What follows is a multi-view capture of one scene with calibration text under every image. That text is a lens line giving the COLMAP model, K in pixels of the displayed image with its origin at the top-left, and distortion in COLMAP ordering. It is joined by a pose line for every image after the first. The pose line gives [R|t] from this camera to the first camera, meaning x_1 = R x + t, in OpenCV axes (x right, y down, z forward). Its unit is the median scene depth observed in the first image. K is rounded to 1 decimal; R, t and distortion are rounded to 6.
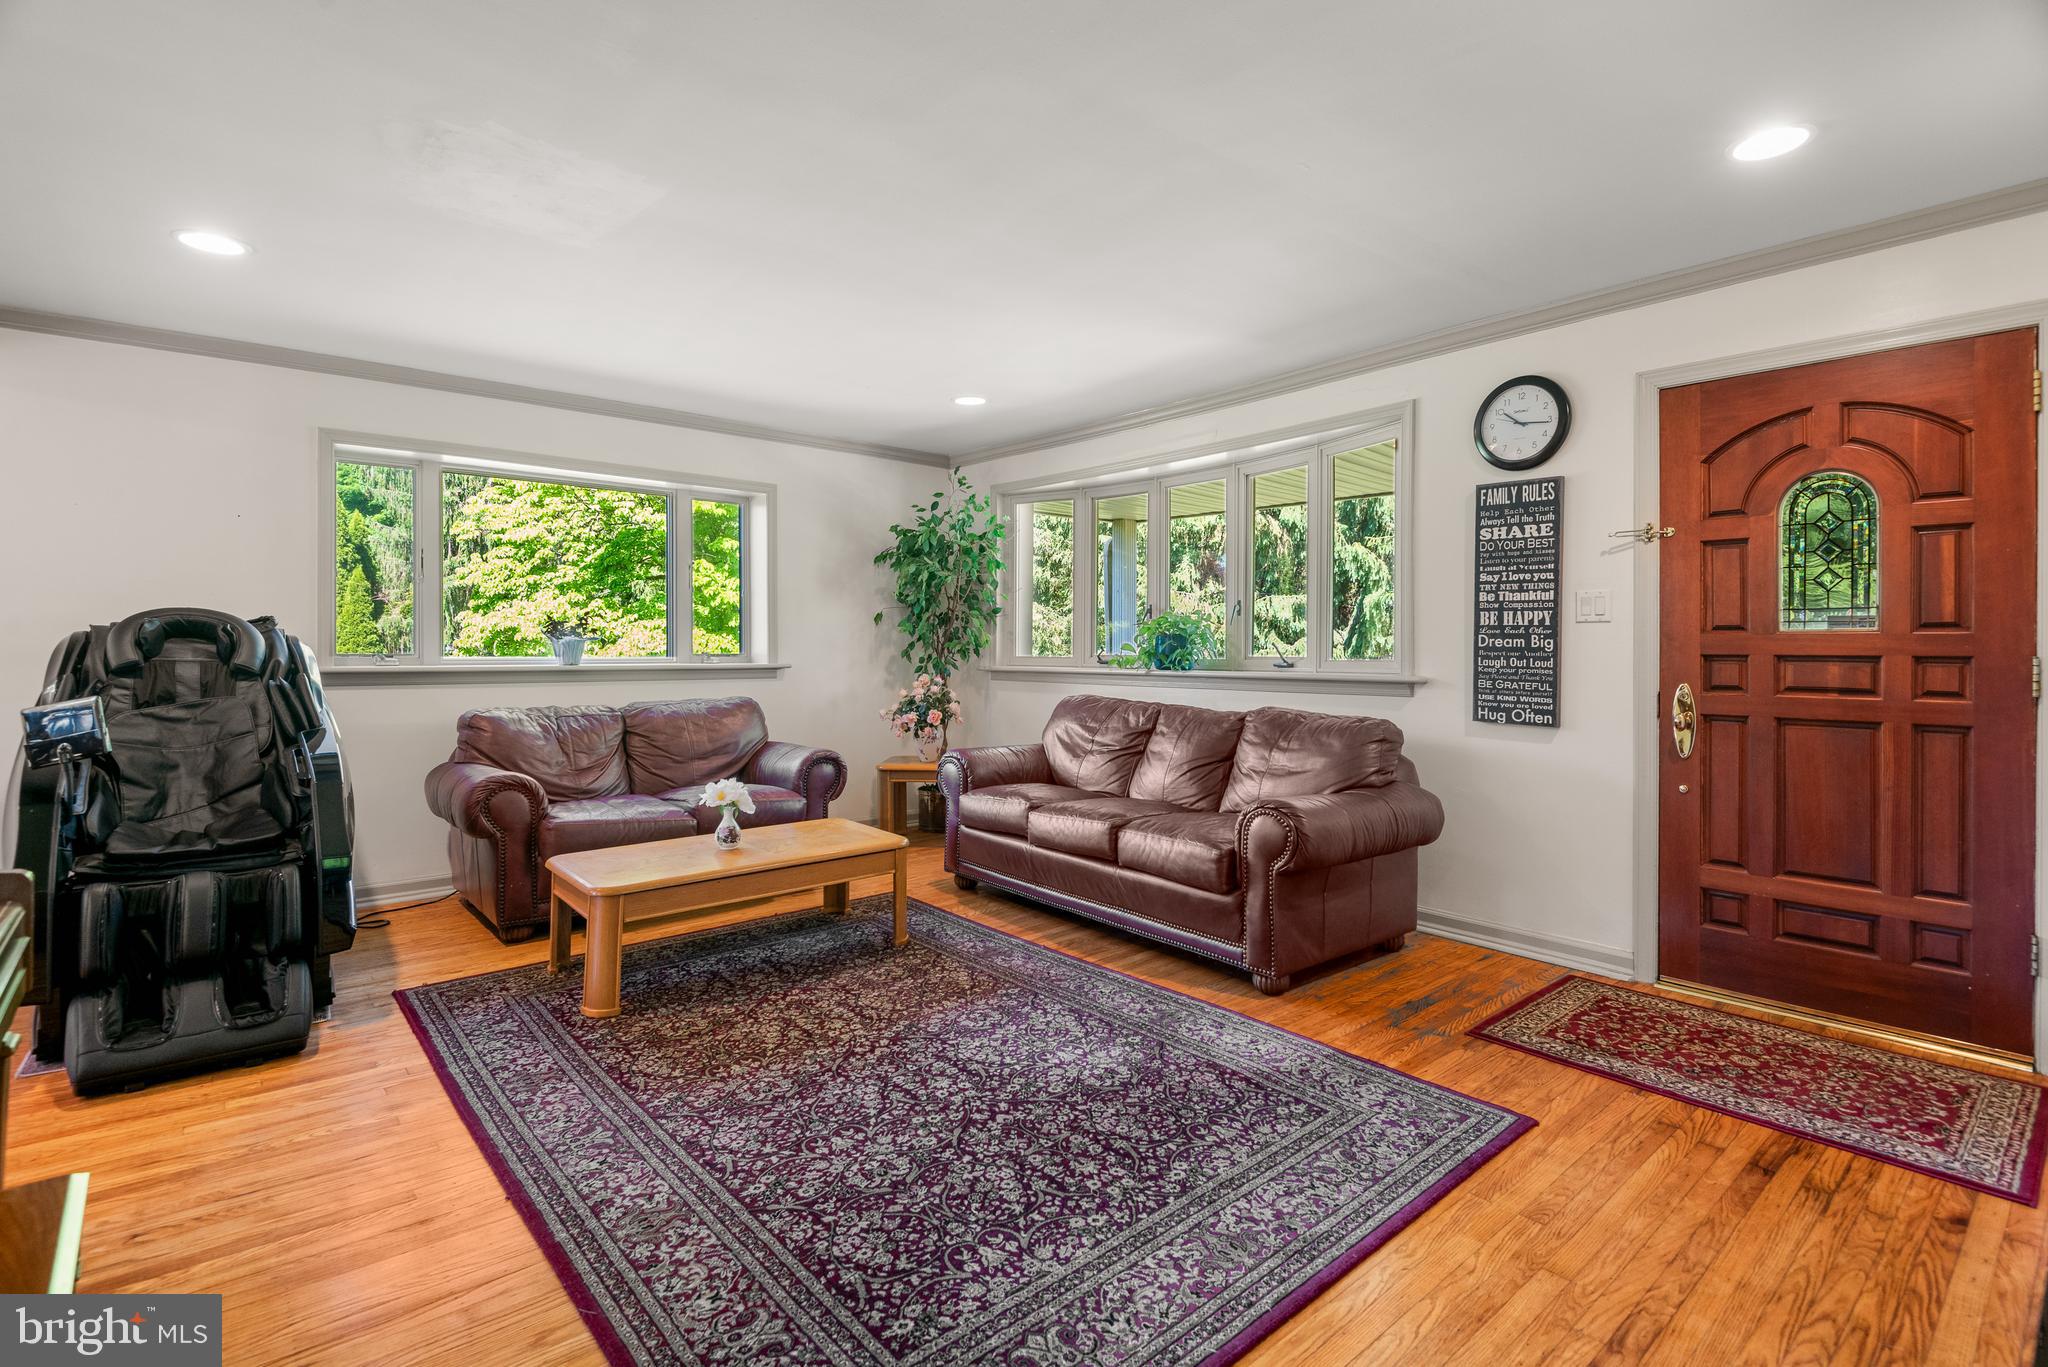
lens RADIAL K [[965.8, 0, 1033.7], [0, 965.8, 661.9], [0, 0, 1]] dist [0.014089, -0.004631]
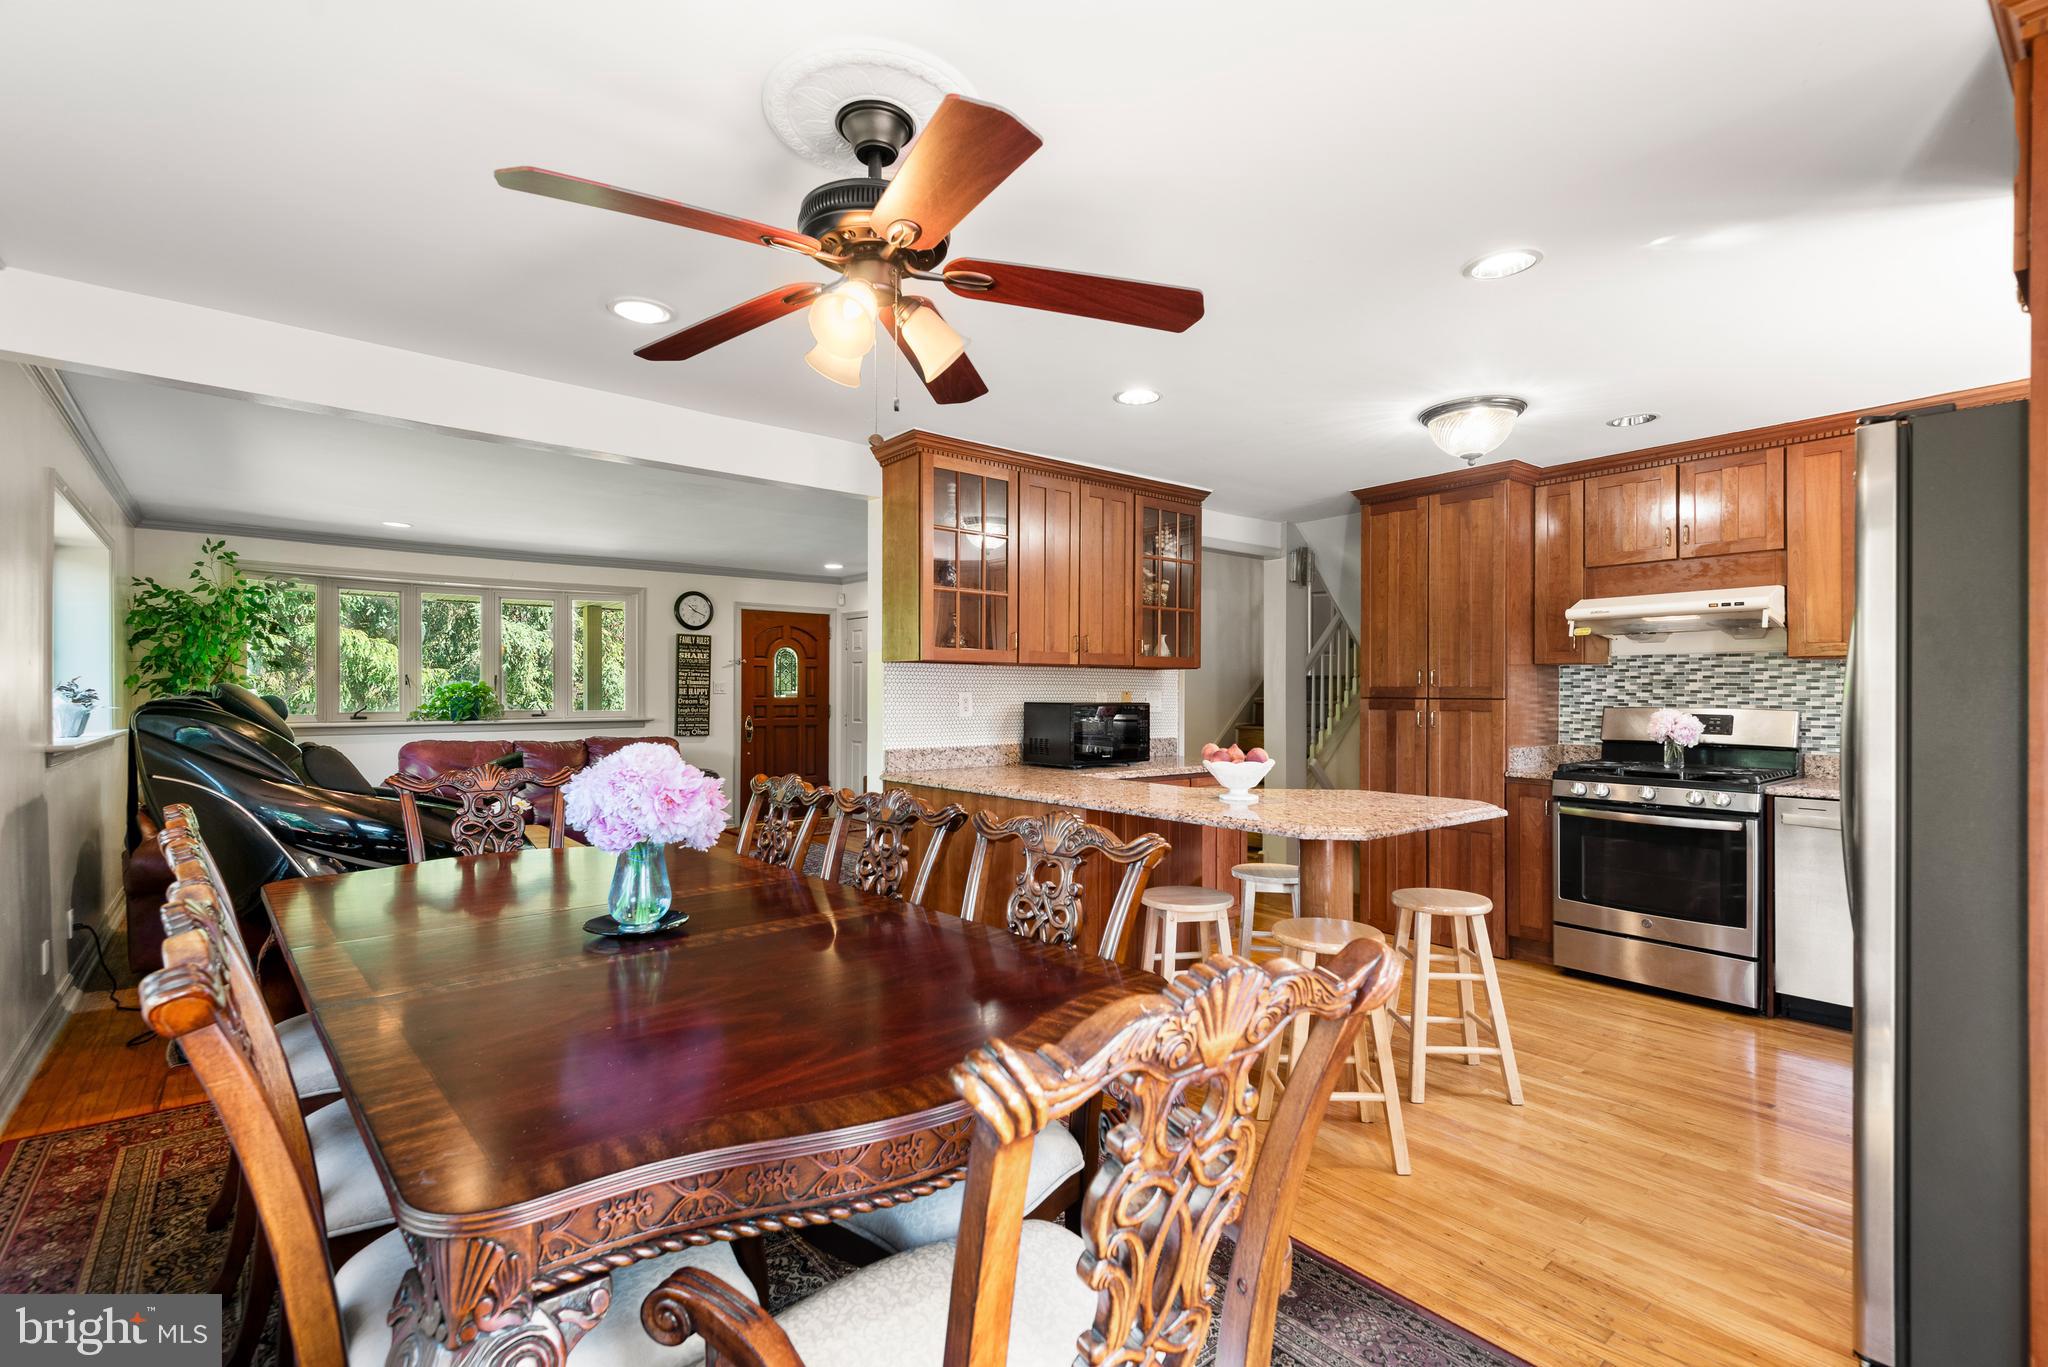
lens RADIAL K [[937.9, 0, 1005.7], [0, 937.9, 686.9], [0, 0, 1]] dist [0.037019, -0.015263]
pose [[0.050352, 0.002085, 0.998729, -2.213167], [0.014079, 0.999897, -0.002798, -0.048364], [-0.998632, 0.014202, 0.050318, 0.143875]]
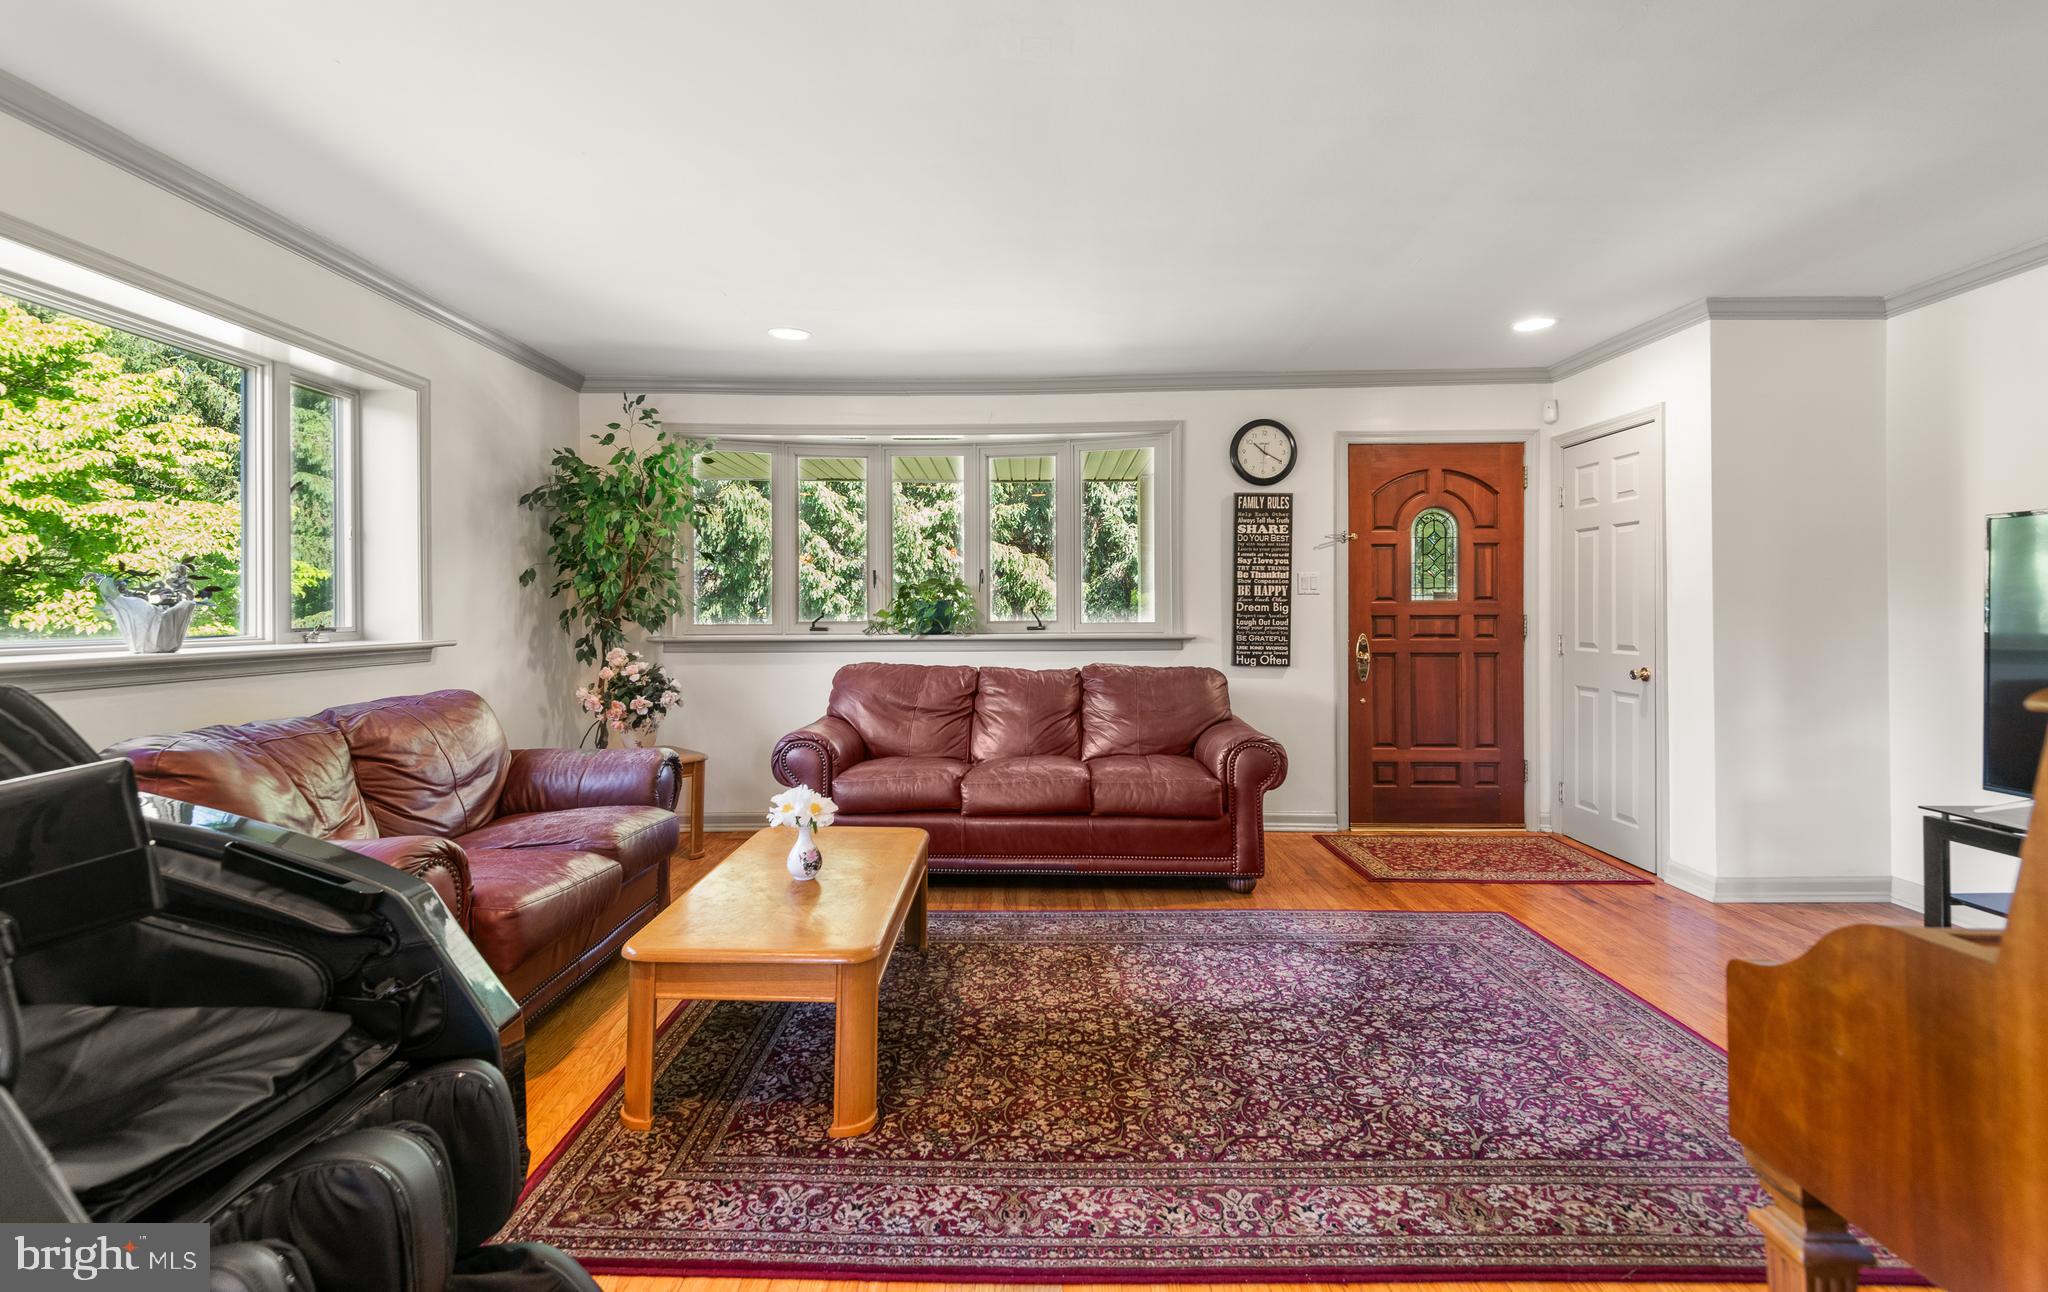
lens RADIAL K [[926.3, 0, 1014.0], [0, 926.3, 606.0], [0, 0, 1]] dist [0.022076, -0.005045]
pose [[0.669797, -0.001961, 0.742541, -0.920278], [0.016375, 0.999792, -0.012130, -0.015177], [-0.742363, 0.020284, 0.669690, 0.459813]]
